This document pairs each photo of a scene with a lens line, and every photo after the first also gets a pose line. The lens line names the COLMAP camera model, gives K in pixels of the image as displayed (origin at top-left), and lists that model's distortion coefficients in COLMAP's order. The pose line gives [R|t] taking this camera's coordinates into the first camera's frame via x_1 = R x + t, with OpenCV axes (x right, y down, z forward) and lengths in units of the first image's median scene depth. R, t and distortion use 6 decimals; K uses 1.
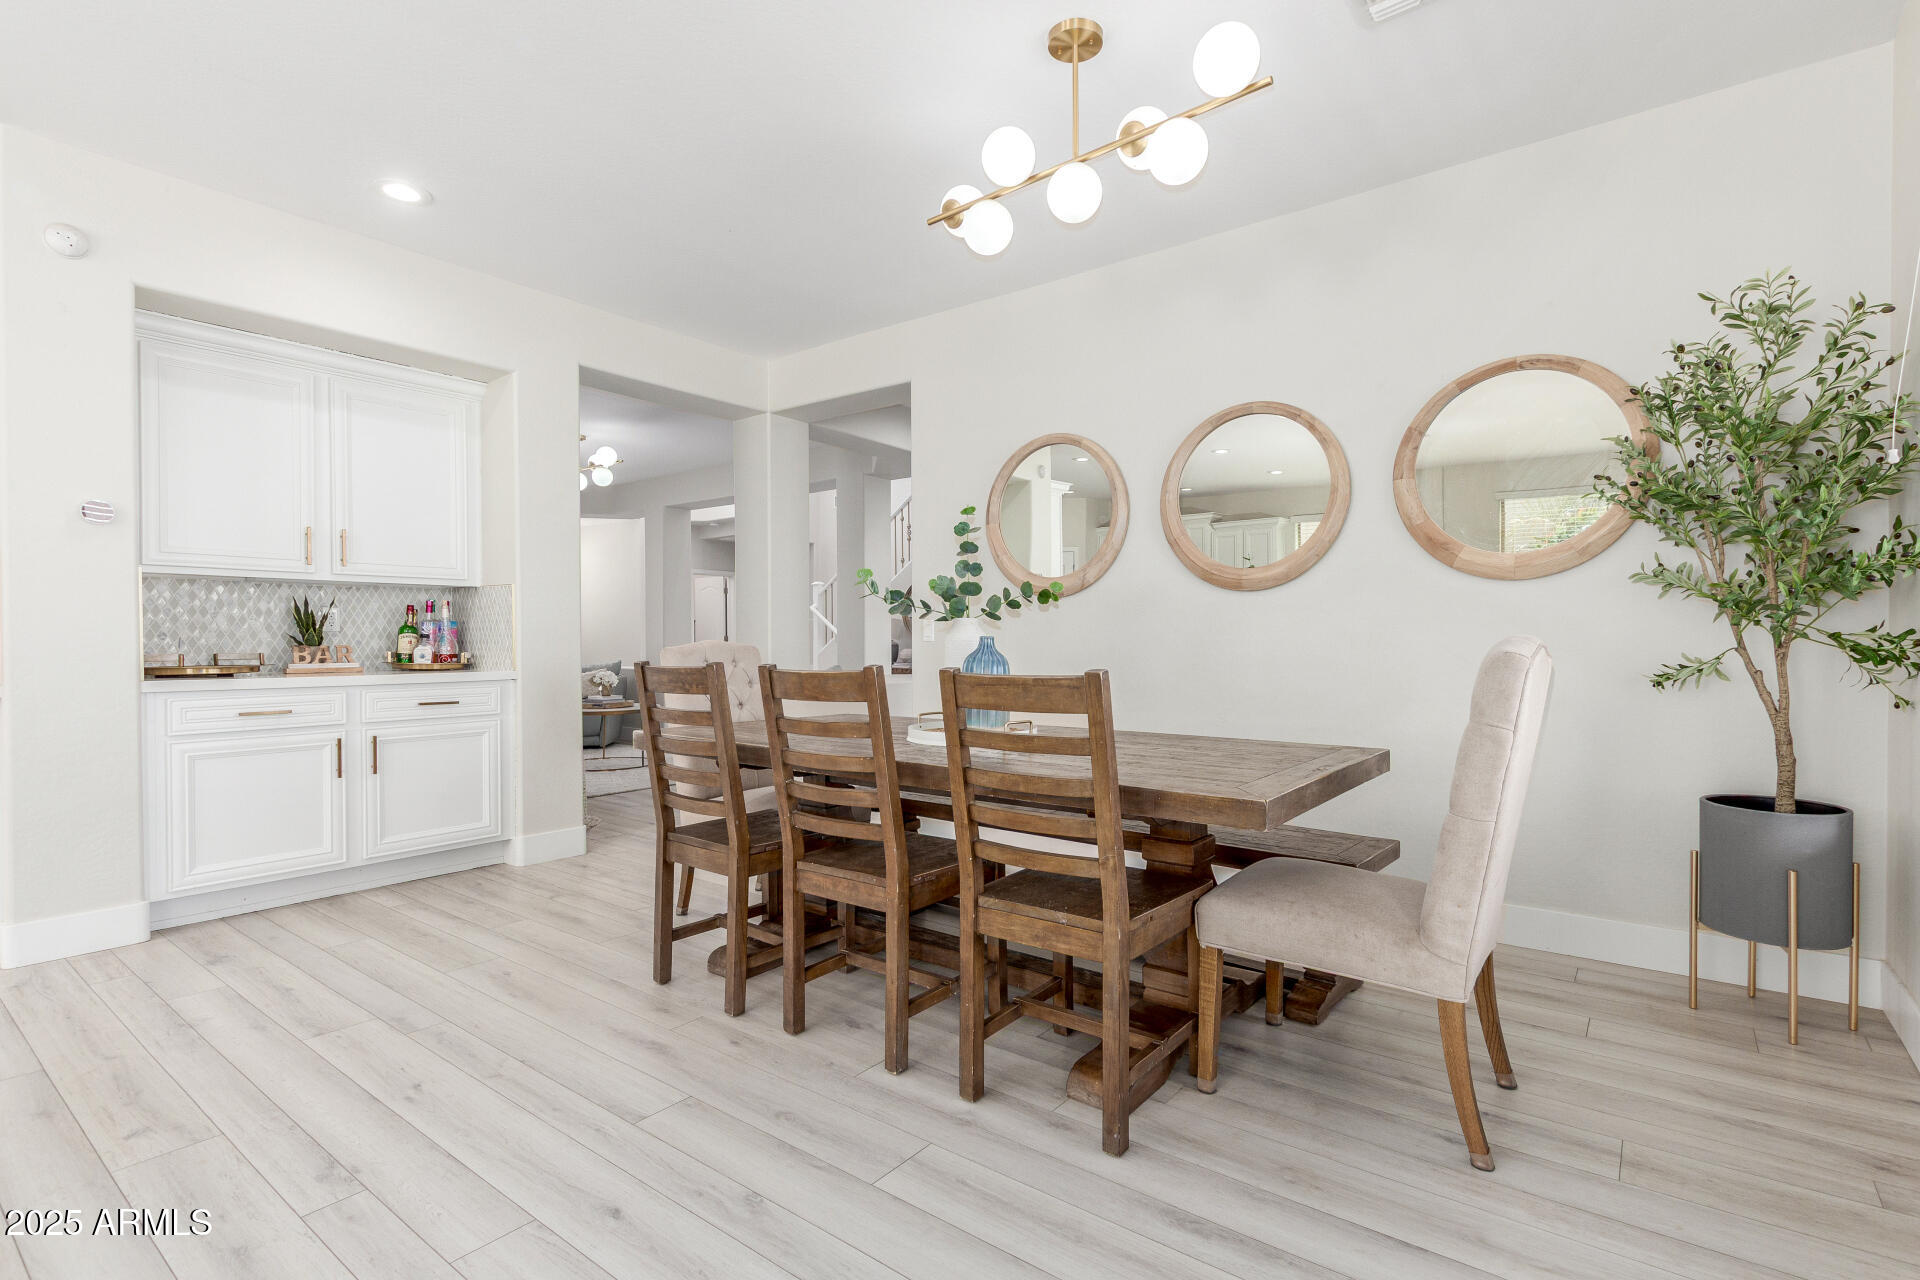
lens RADIAL K [[892.5, 0, 1015.0], [0, 892.5, 651.9], [0, 0, 1]] dist [0.013746, -0.003679]
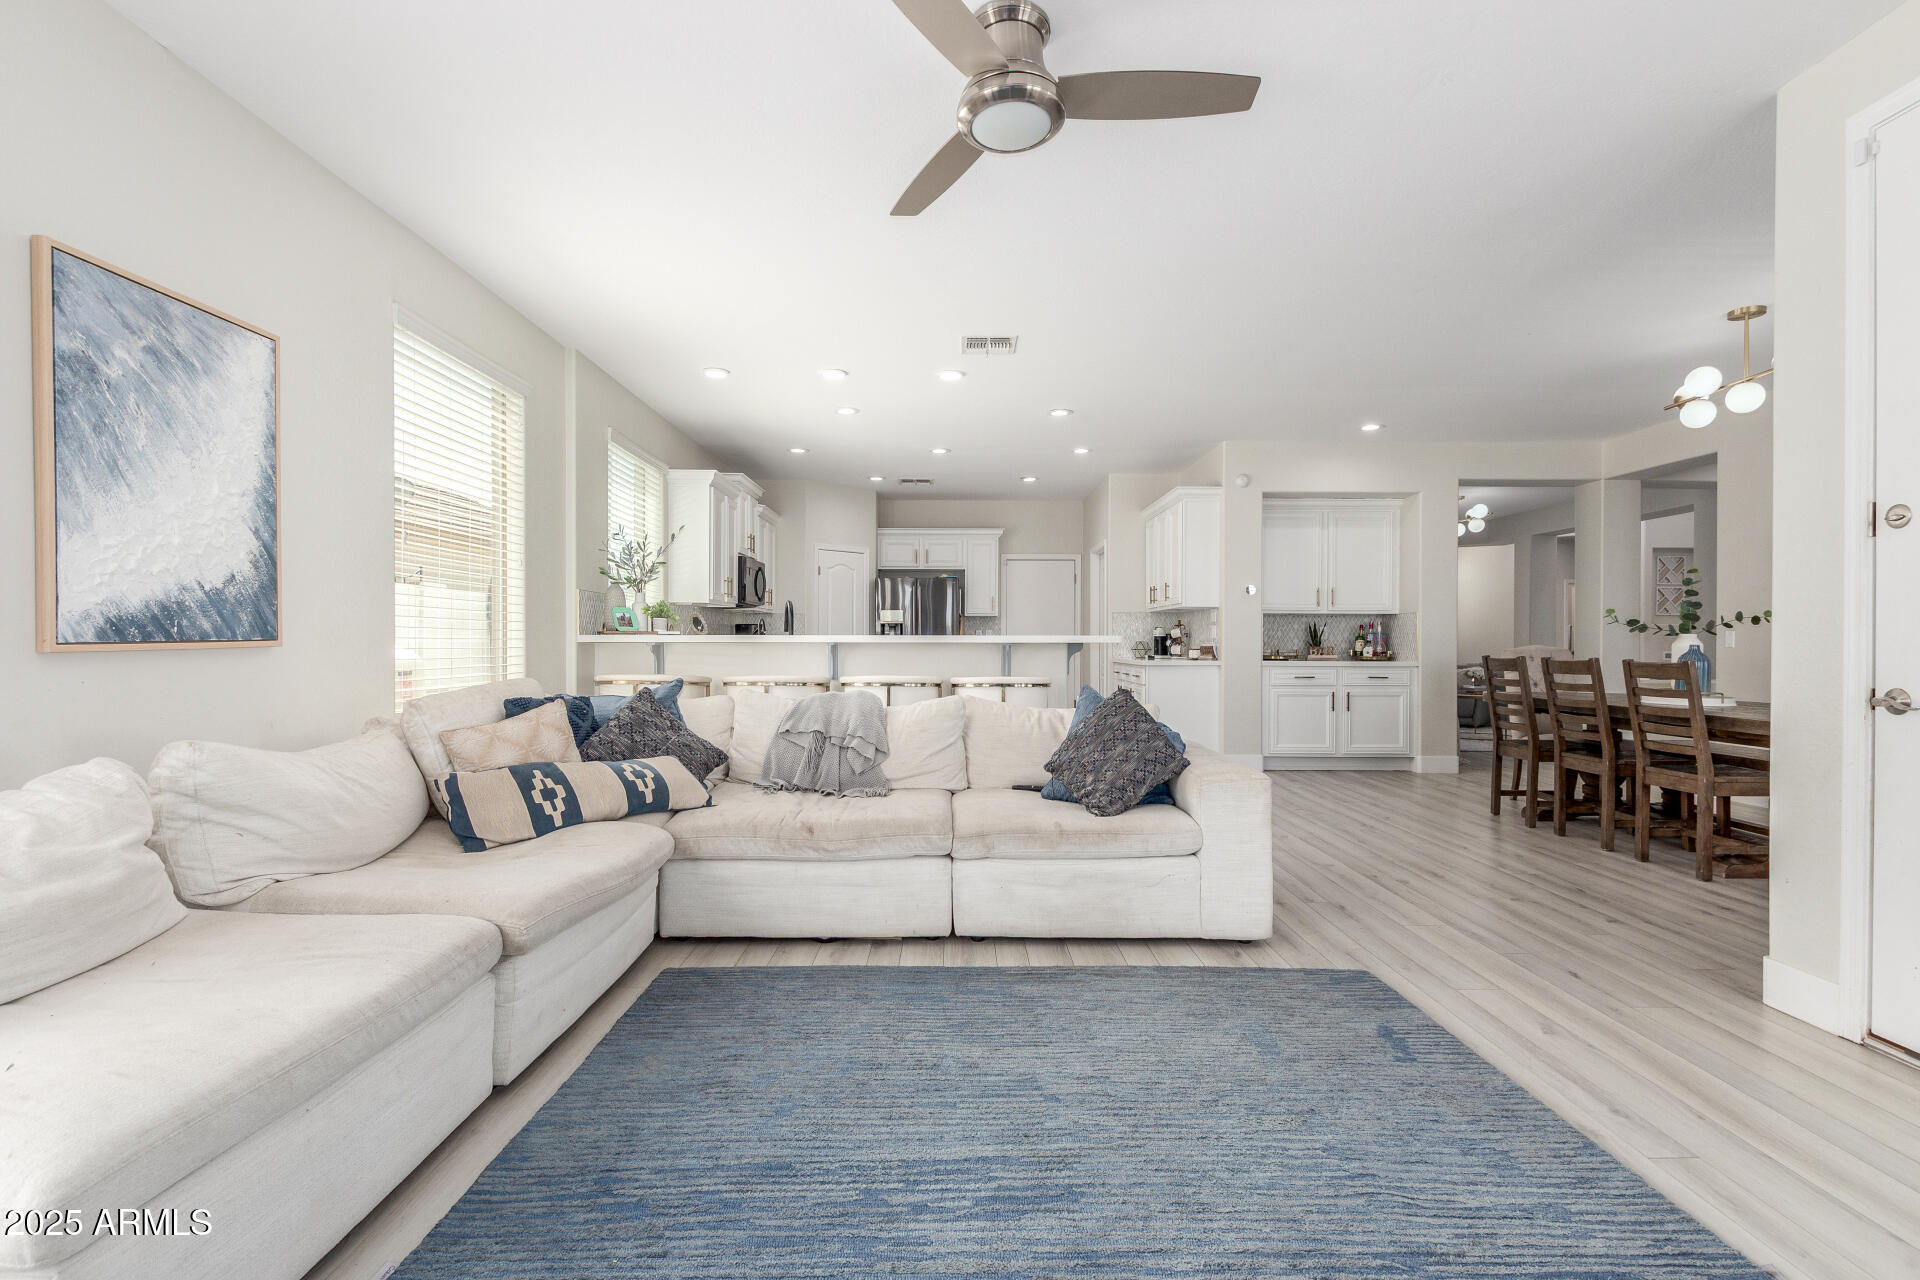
lens RADIAL K [[892.5, 0, 948.2], [0, 892.5, 642.3], [0, 0, 1]] dist [0.013746, -0.003679]
pose [[0.564233, 0.005984, -0.825594, 0.475221], [-0.017491, 0.999836, -0.004708, 0.009424], [0.825430, 0.017097, 0.564245, -0.959251]]
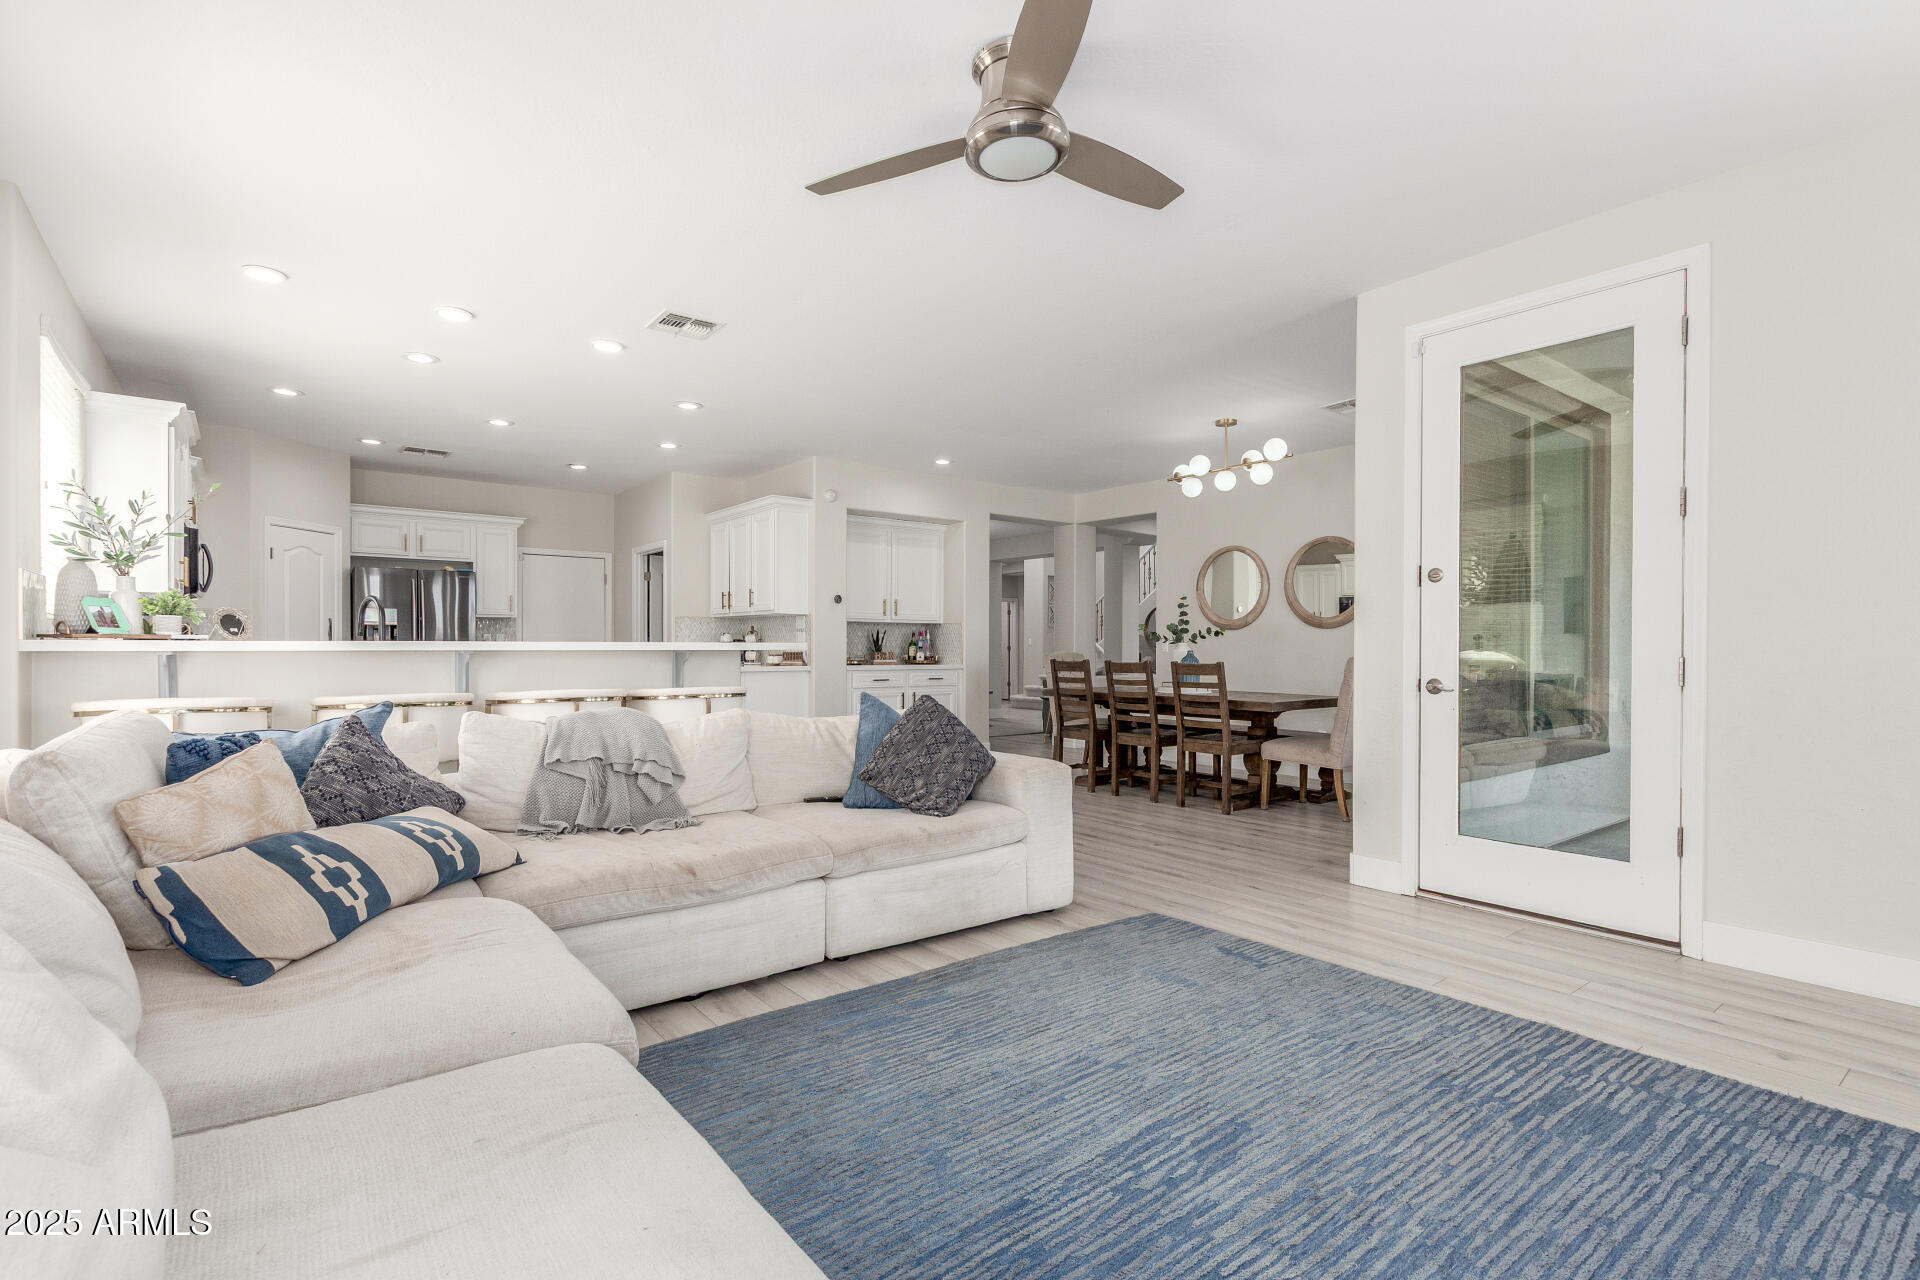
lens RADIAL K [[892.5, 0, 963.2], [0, 892.5, 647.7], [0, 0, 1]] dist [0.013746, -0.003679]
pose [[0.950865, 0.005920, -0.309548, 0.108080], [-0.010561, 0.999856, -0.013320, 0.011738], [0.309425, 0.015935, 0.950790, -1.232628]]
